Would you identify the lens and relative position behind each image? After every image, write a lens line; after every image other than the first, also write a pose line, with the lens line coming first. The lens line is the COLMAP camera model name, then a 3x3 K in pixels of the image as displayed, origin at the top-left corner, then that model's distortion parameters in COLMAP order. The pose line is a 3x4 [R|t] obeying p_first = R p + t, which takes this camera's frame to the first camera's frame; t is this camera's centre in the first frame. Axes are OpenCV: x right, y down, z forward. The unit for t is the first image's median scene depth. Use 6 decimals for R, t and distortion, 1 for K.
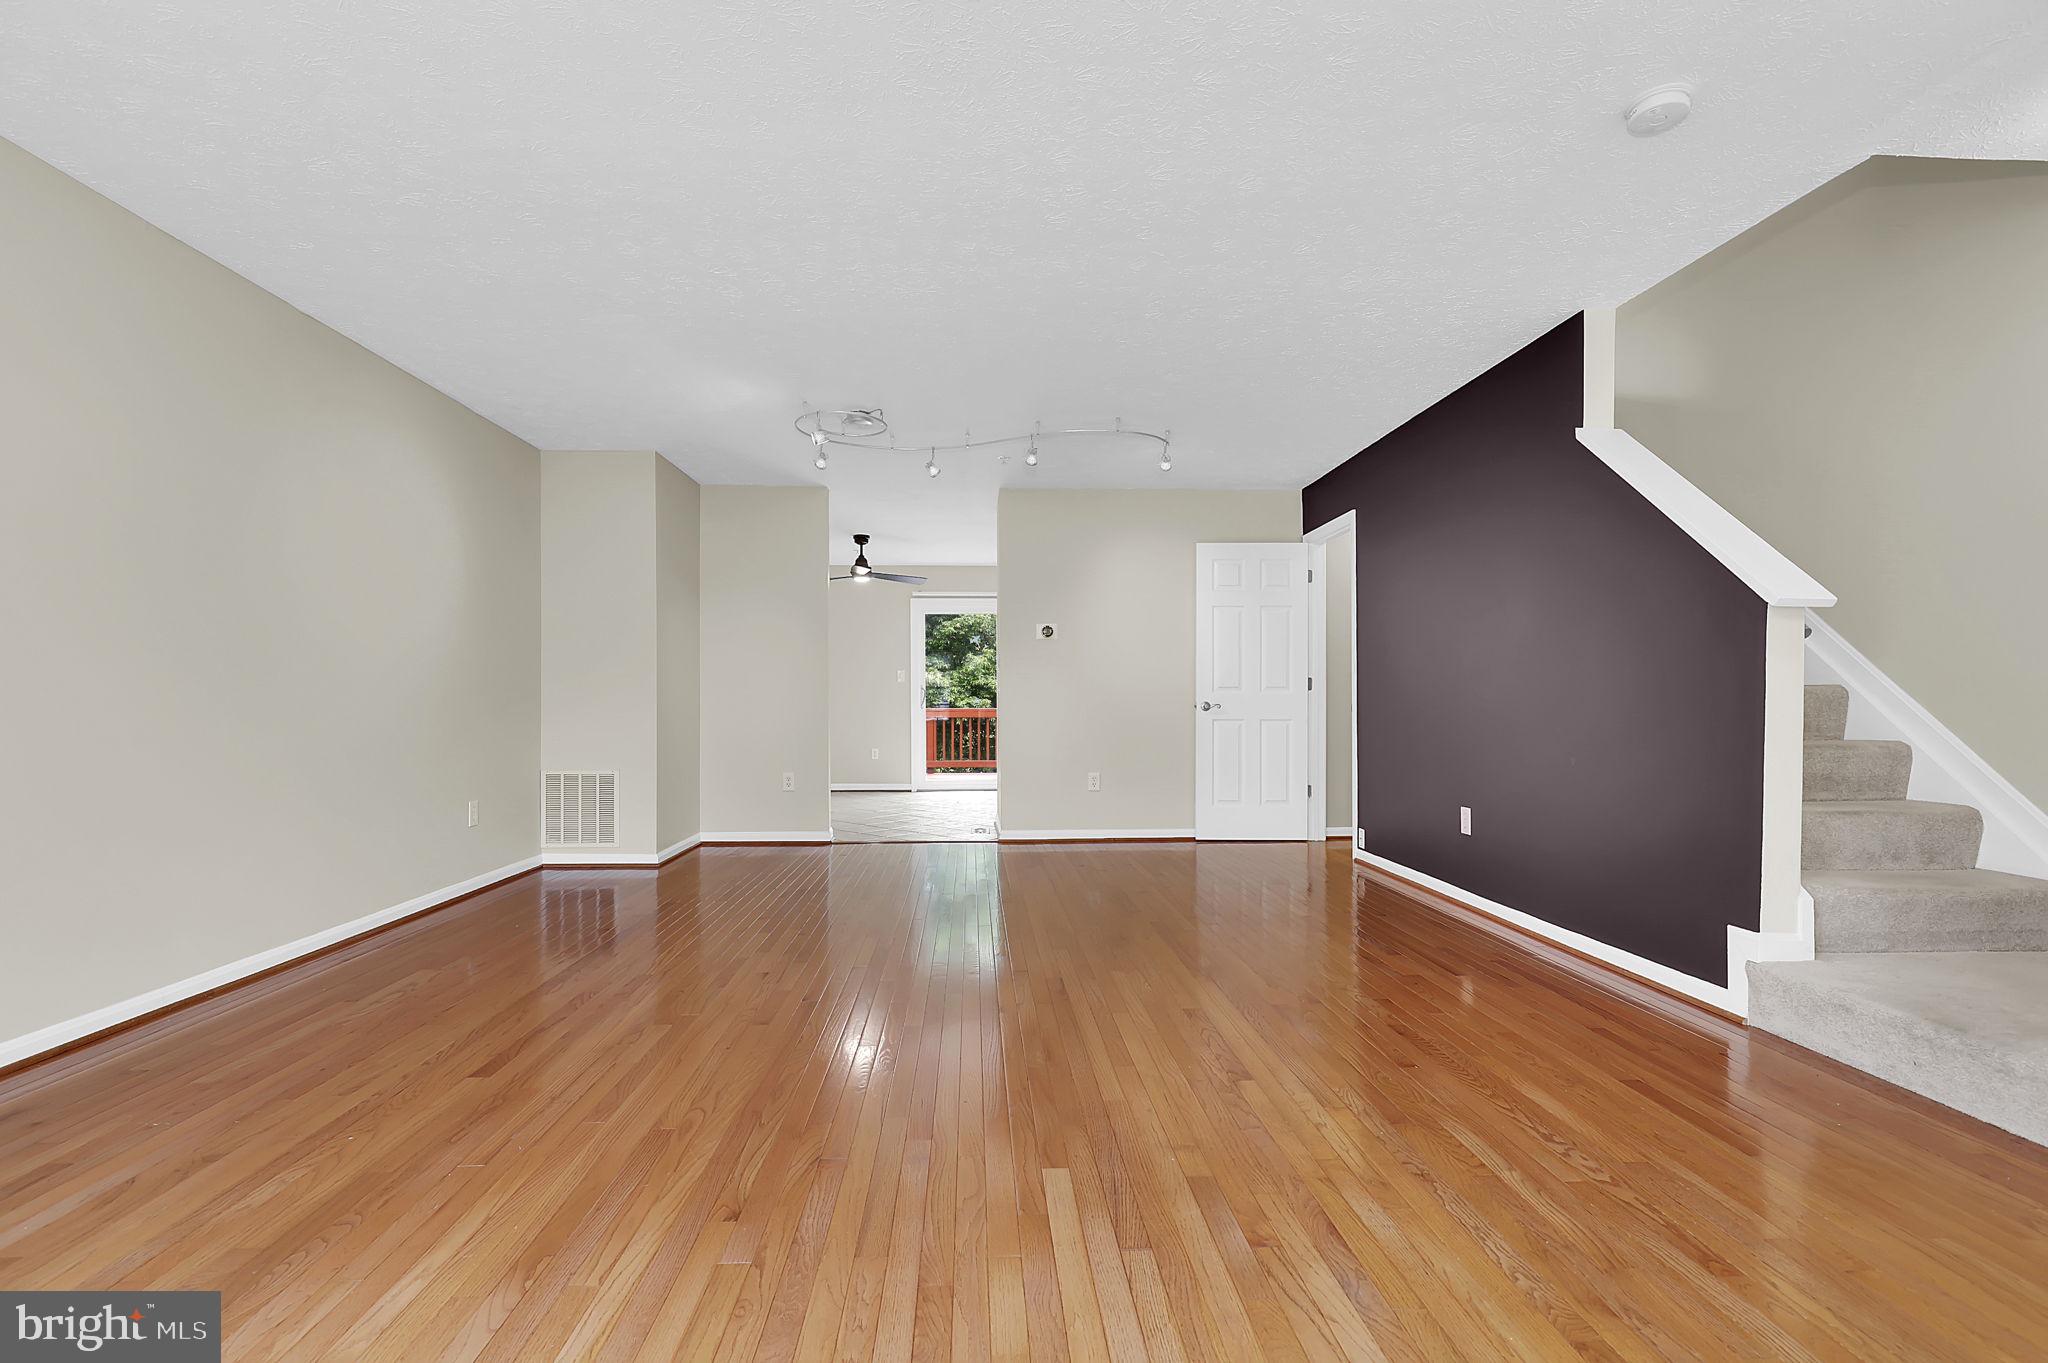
lens RADIAL K [[924.0, 0, 1015.3], [0, 924.0, 695.6], [0, 0, 1]] dist [-0.001247, -0.000075]
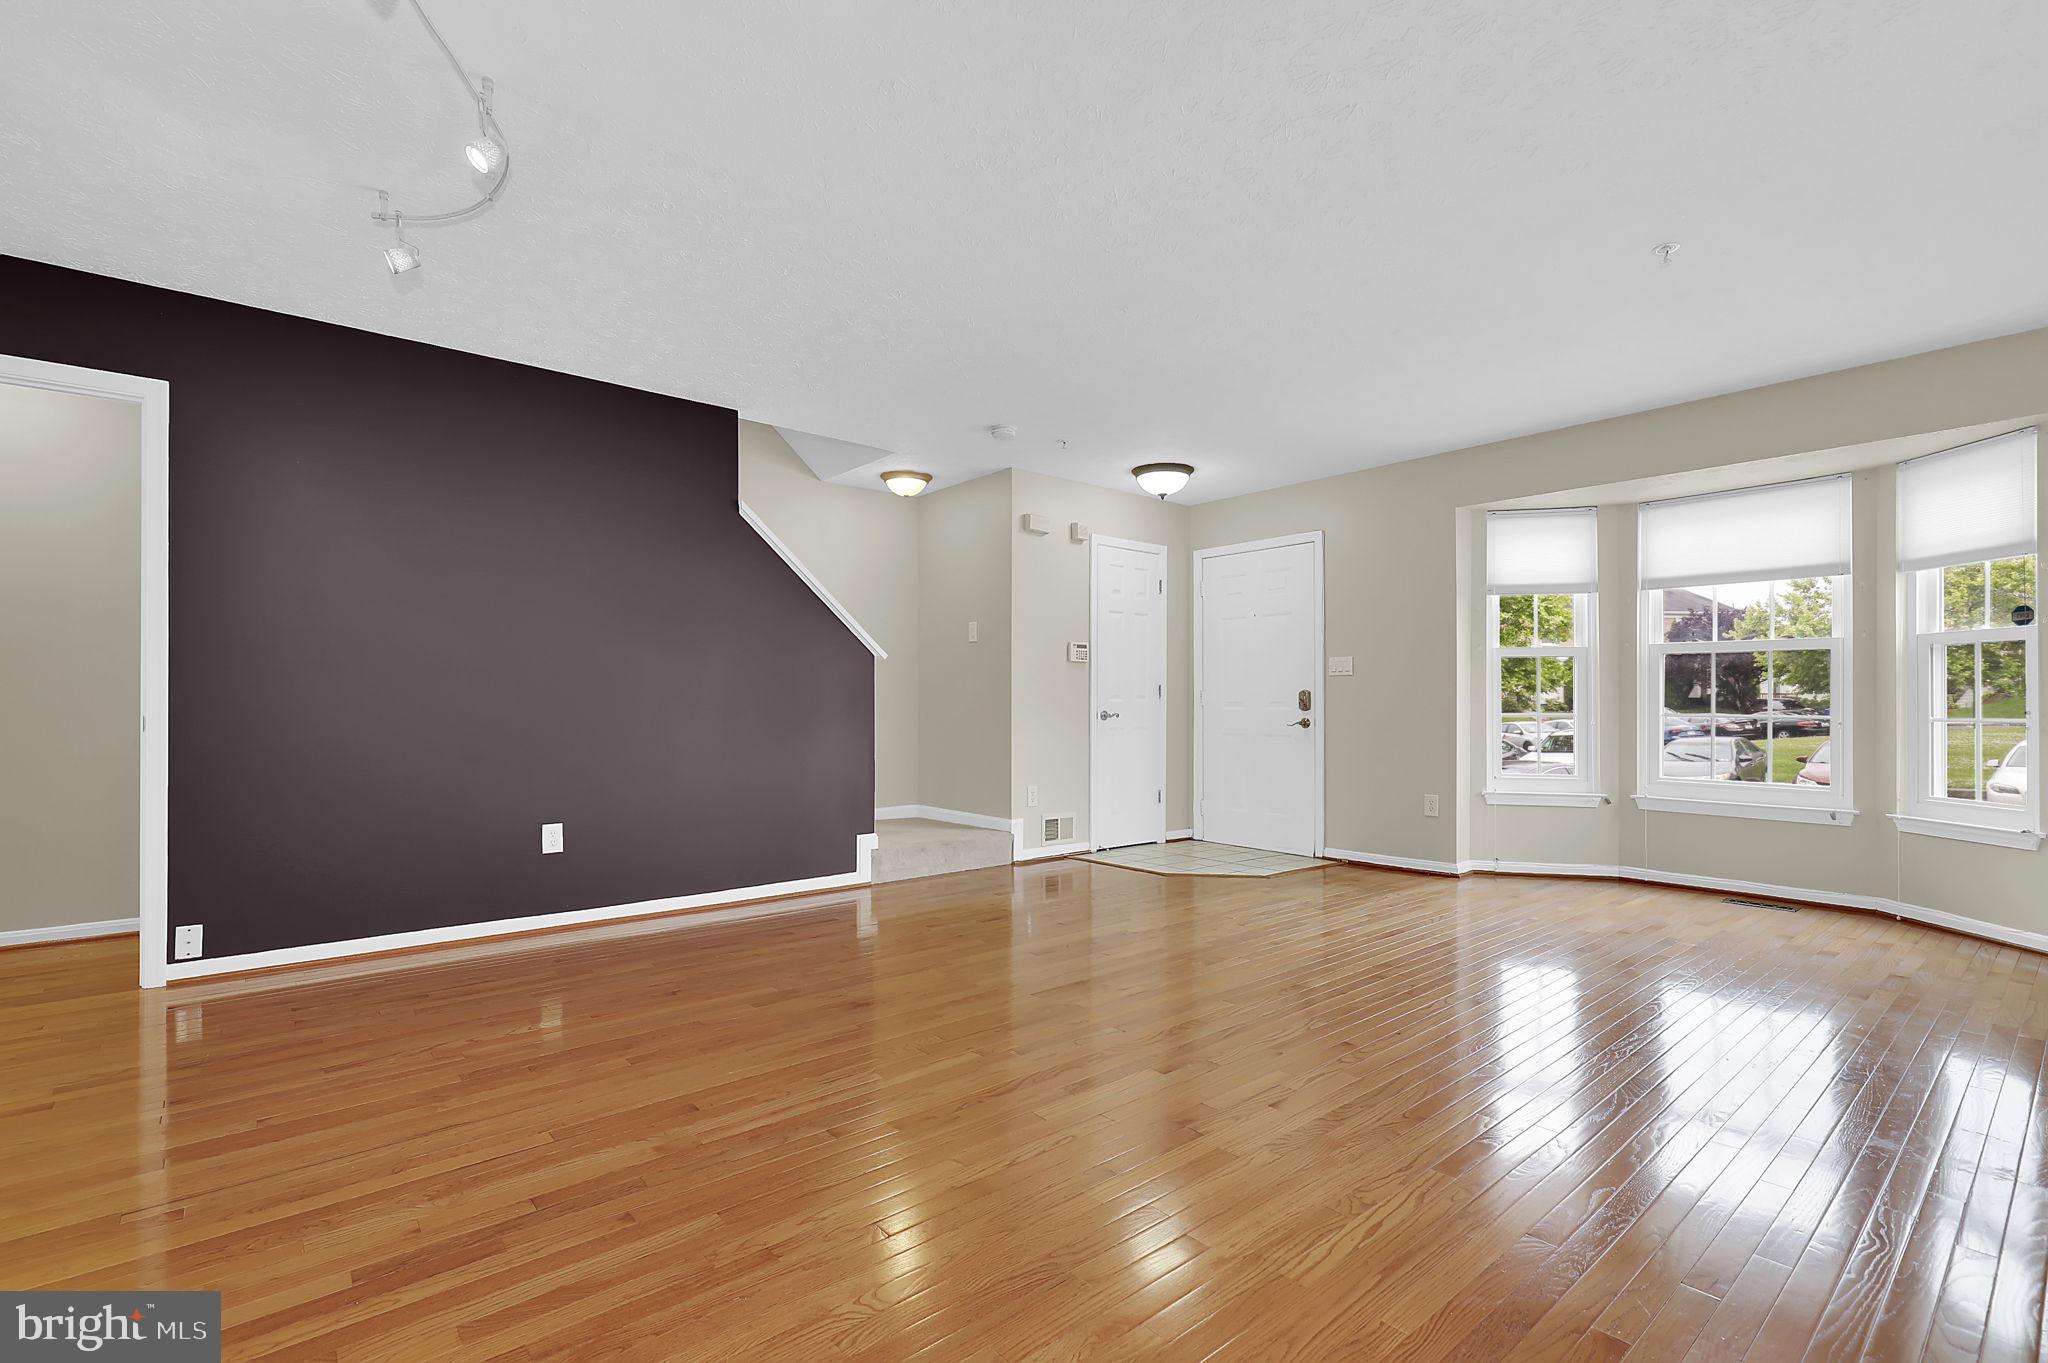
lens RADIAL K [[924.0, 0, 1015.3], [0, 924.0, 695.6], [0, 0, 1]] dist [-0.001247, -0.000075]
pose [[-0.603712, 0.003770, 0.797193, -0.672040], [-0.006199, 0.999936, -0.009423, -0.003437], [-0.797178, -0.010630, -0.603651, 1.495154]]
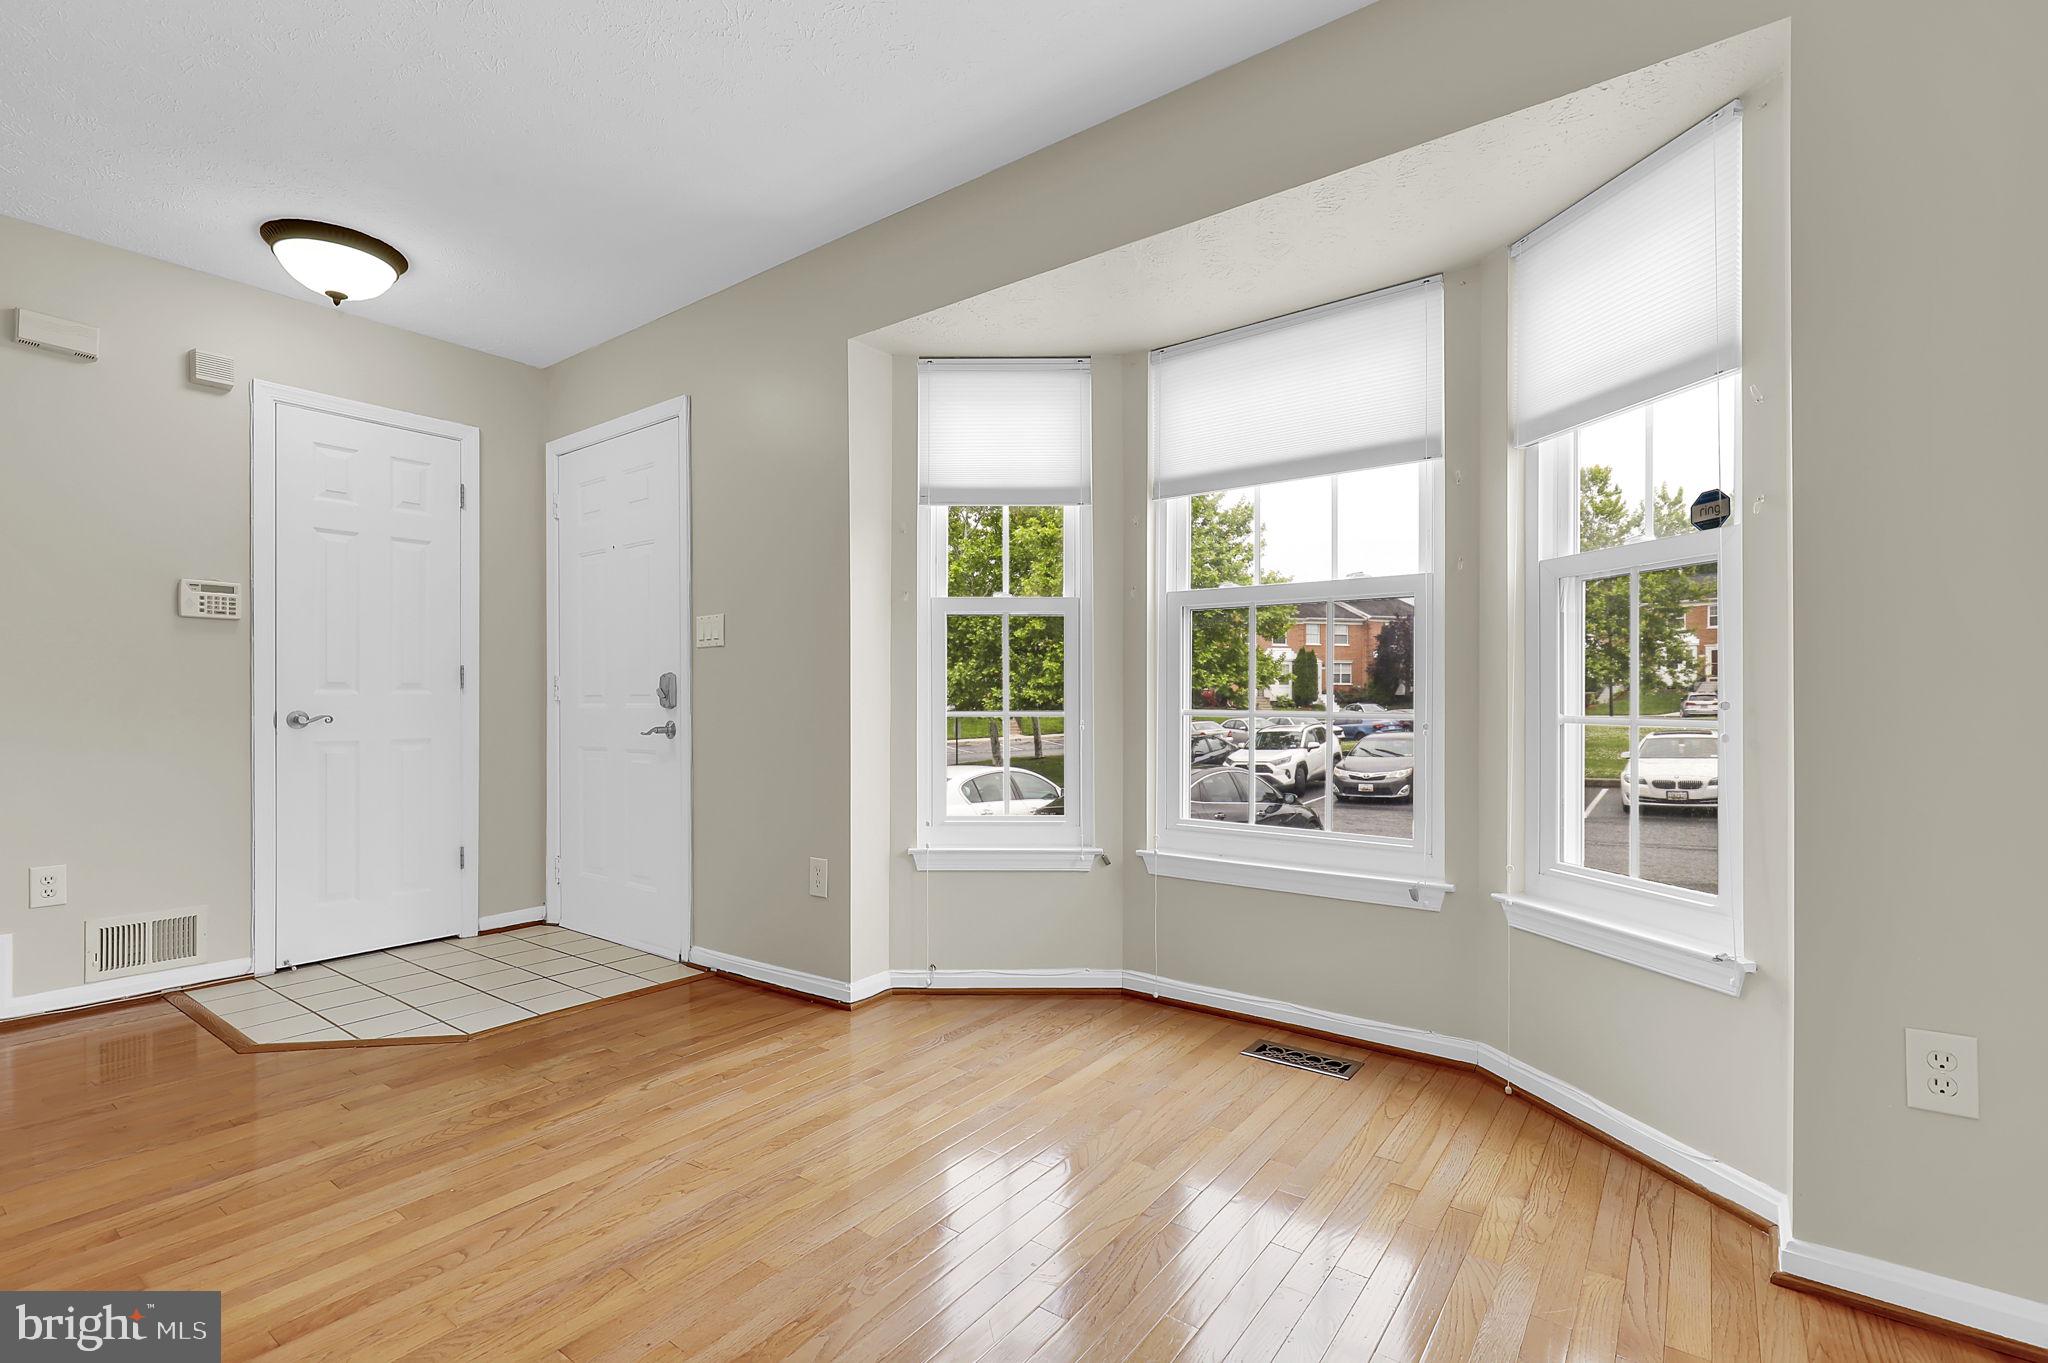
lens RADIAL K [[924.0, 0, 1015.3], [0, 924.0, 695.6], [0, 0, 1]] dist [-0.001247, -0.000075]
pose [[-0.771340, 0.004859, 0.636405, -0.548665], [-0.001480, 0.999954, -0.009430, 0.000138], [-0.636422, -0.008216, -0.771297, 0.543331]]
